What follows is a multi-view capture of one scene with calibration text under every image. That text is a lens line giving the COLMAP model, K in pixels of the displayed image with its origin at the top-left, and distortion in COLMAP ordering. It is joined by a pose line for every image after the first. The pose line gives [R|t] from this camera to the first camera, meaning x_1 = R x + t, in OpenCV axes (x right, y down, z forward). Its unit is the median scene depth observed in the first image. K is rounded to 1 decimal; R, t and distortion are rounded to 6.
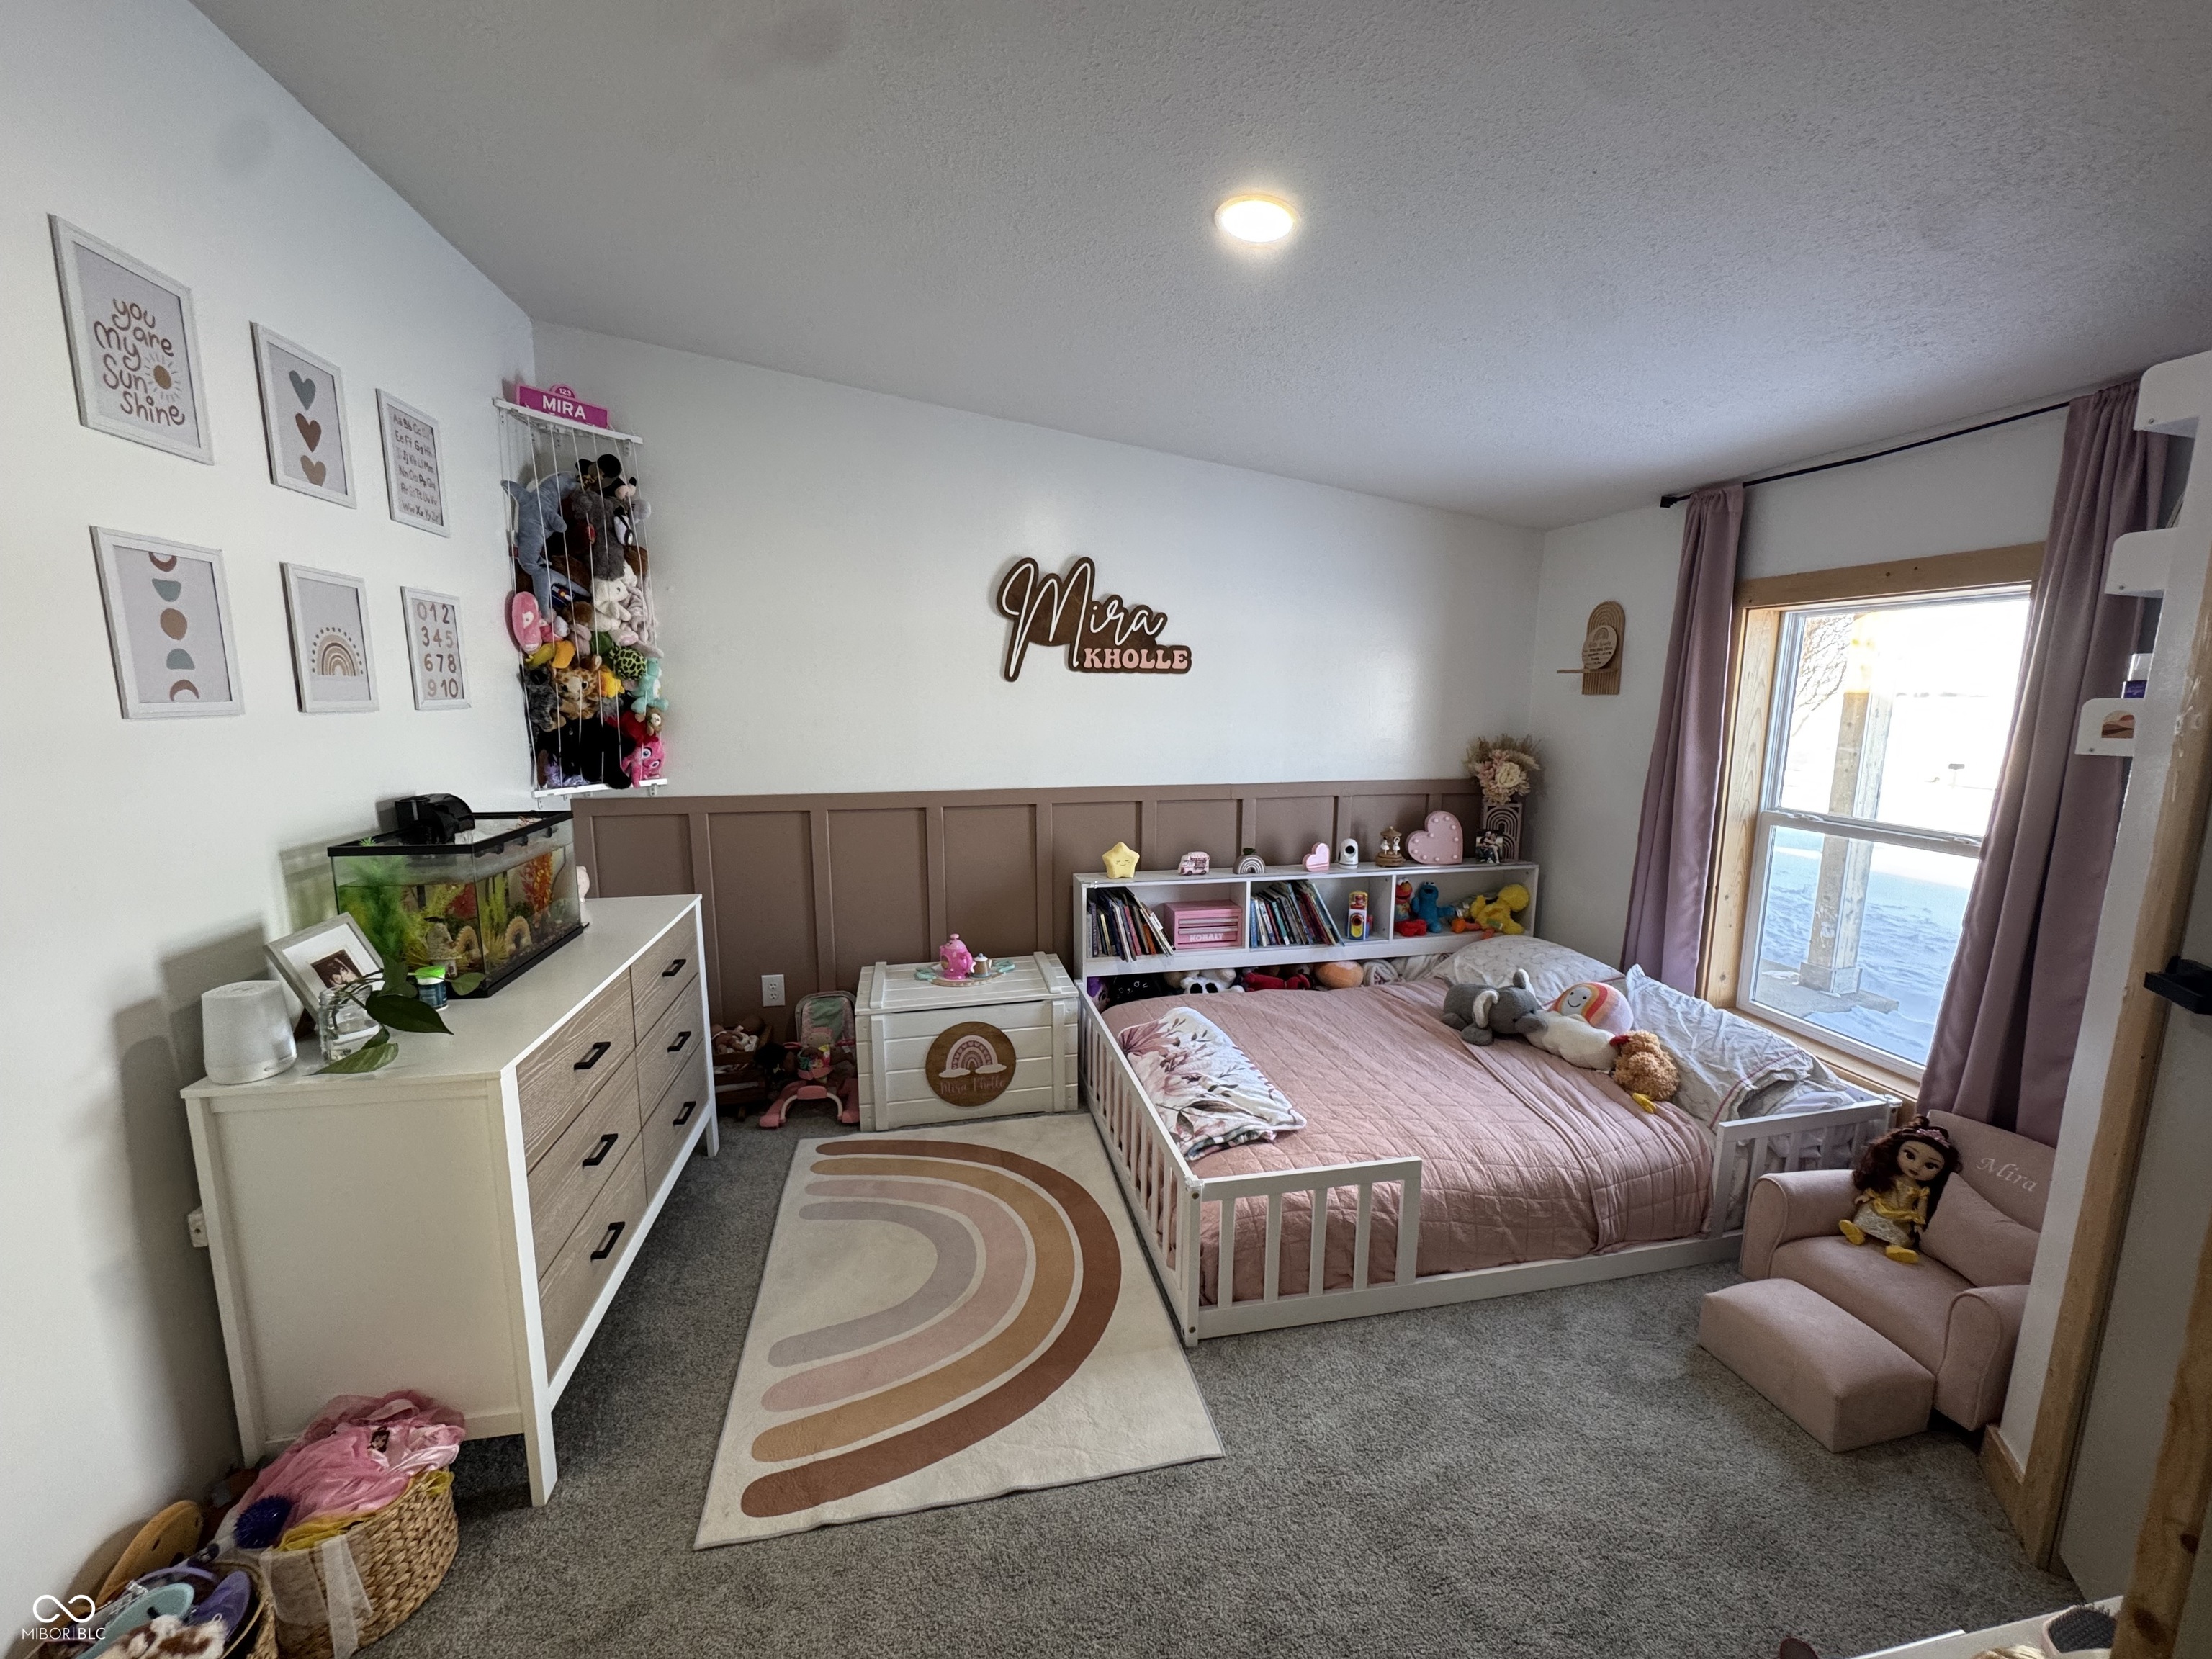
lens RADIAL K [[884.3, 0, 1106.0], [0, 884.3, 829.5], [0, 0, 1]] dist [-0.002030, -0.000492]
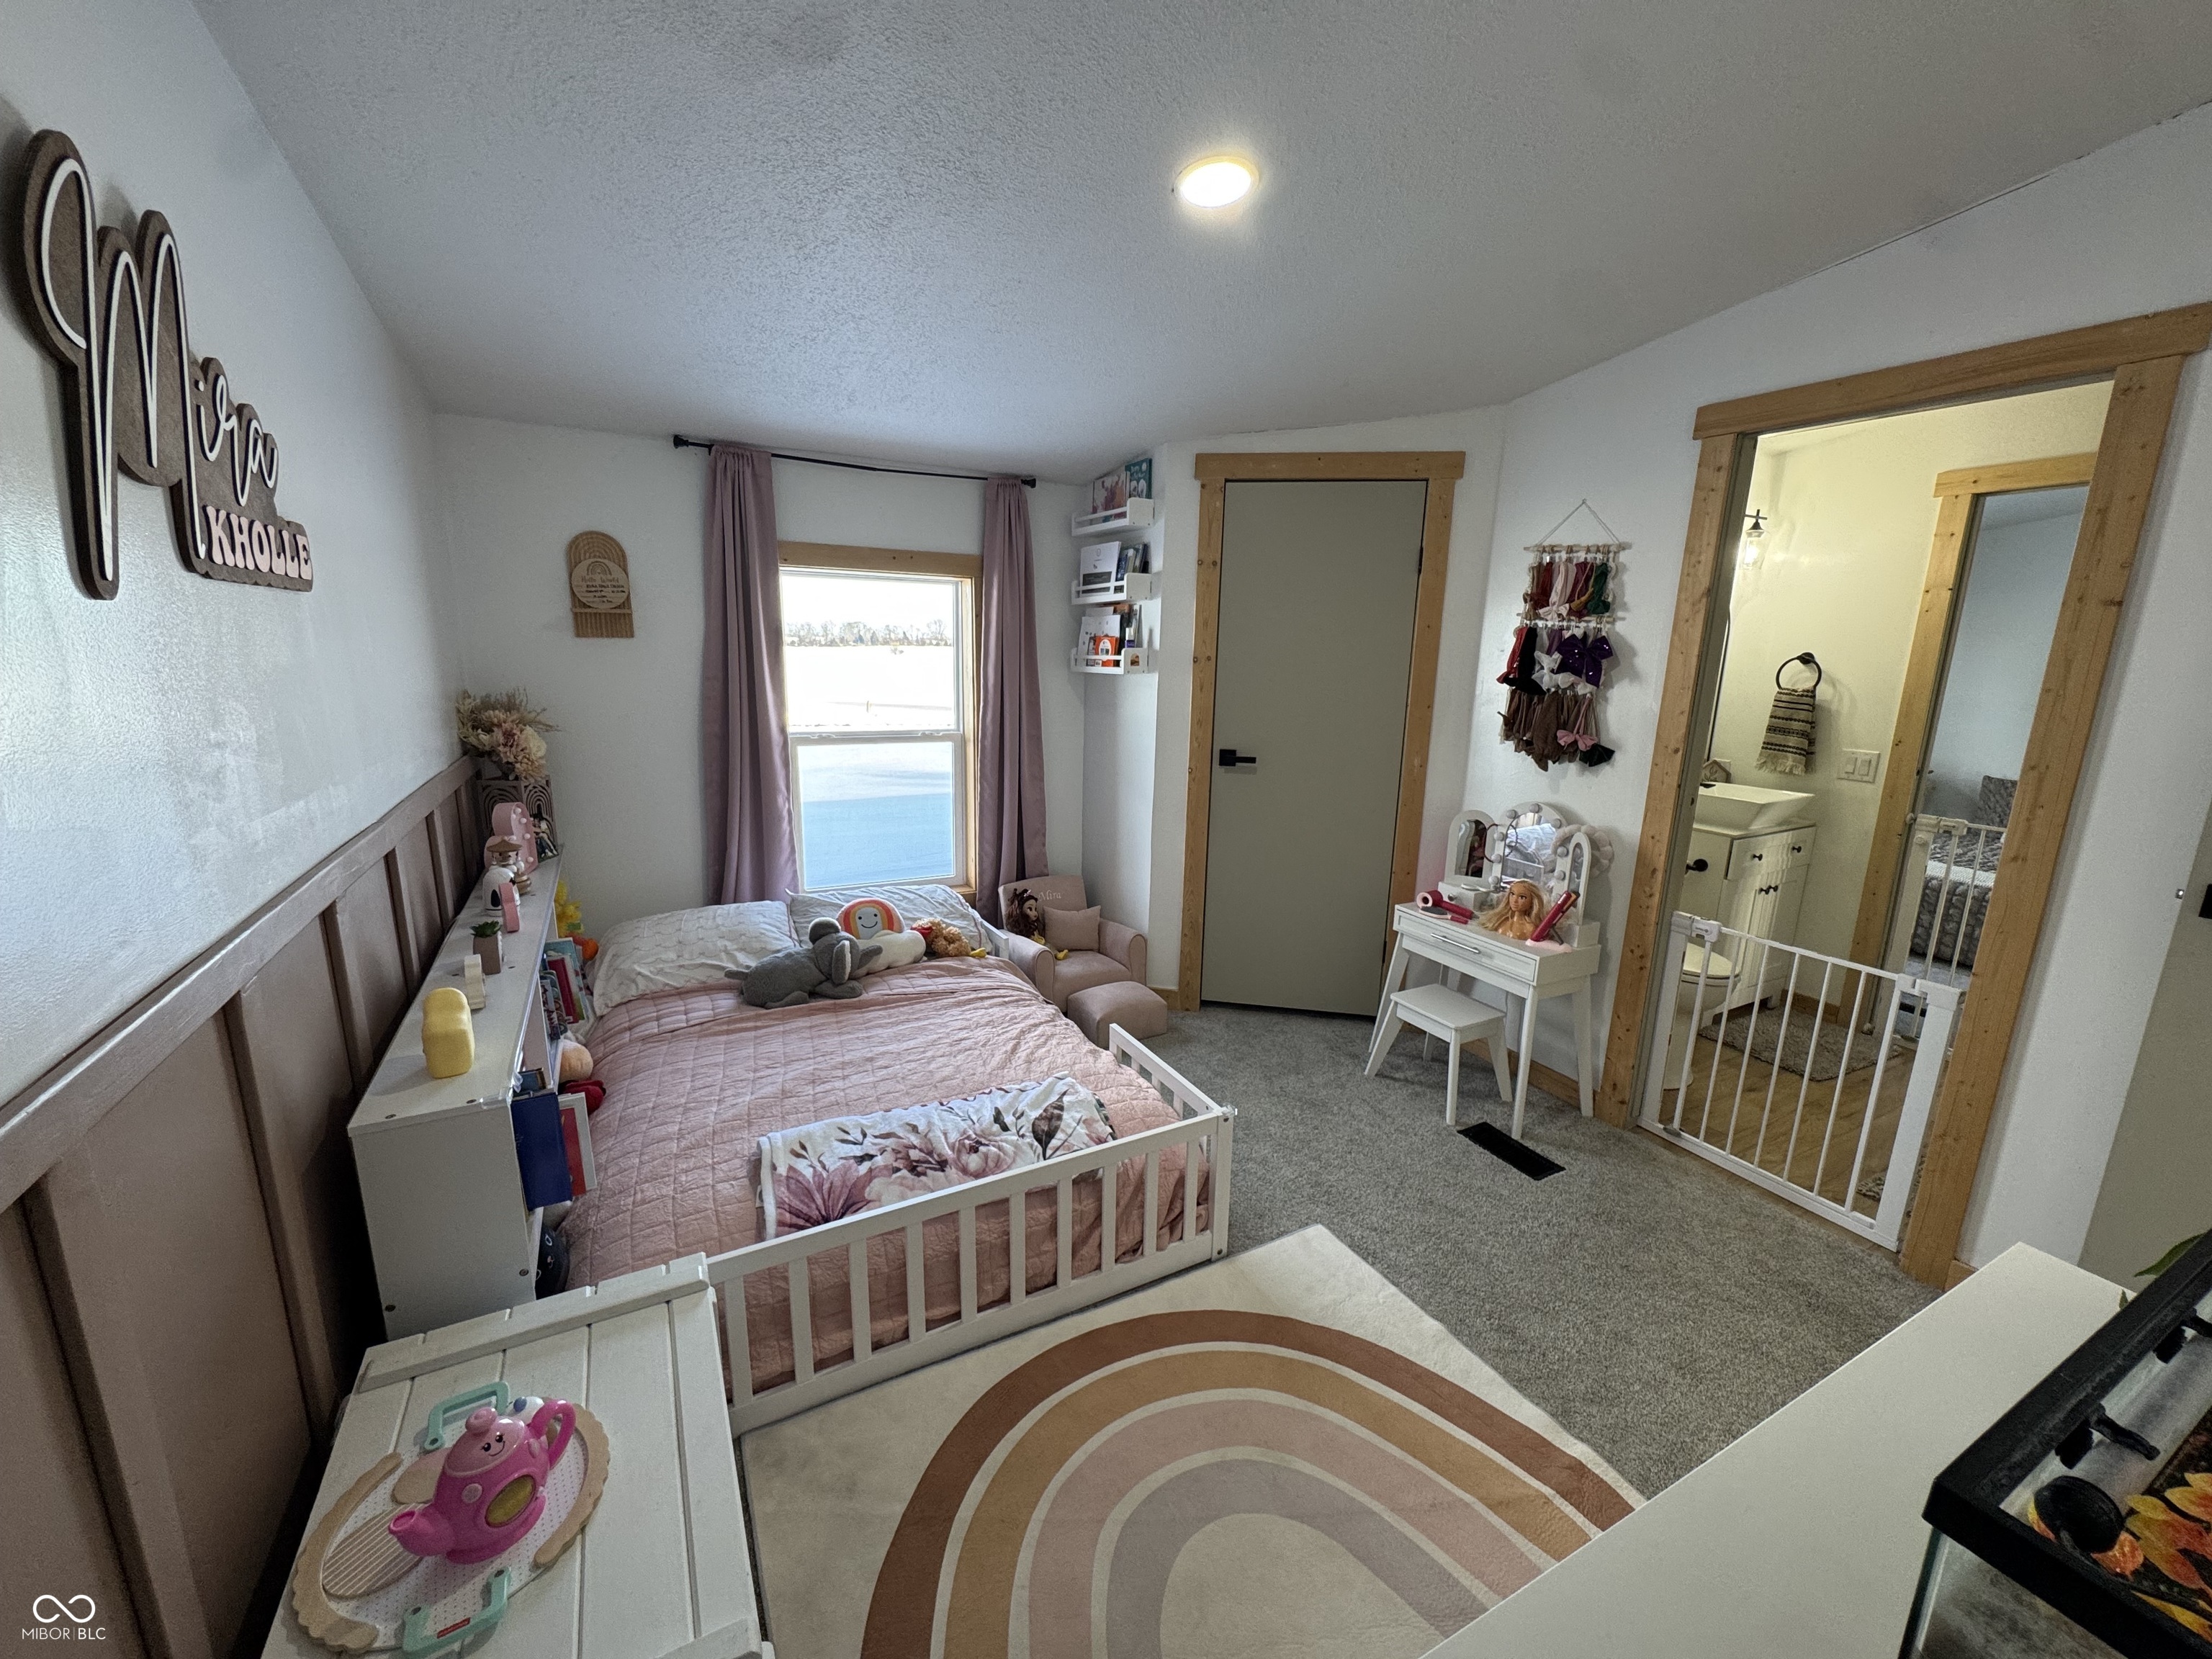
lens RADIAL K [[884.3, 0, 1106.0], [0, 884.3, 829.5], [0, 0, 1]] dist [-0.002030, -0.000492]
pose [[-0.253353, -0.208304, 0.944681, -0.556140], [0.119559, 0.962312, 0.244257, -0.150294], [-0.959957, 0.174828, -0.218900, 0.904158]]
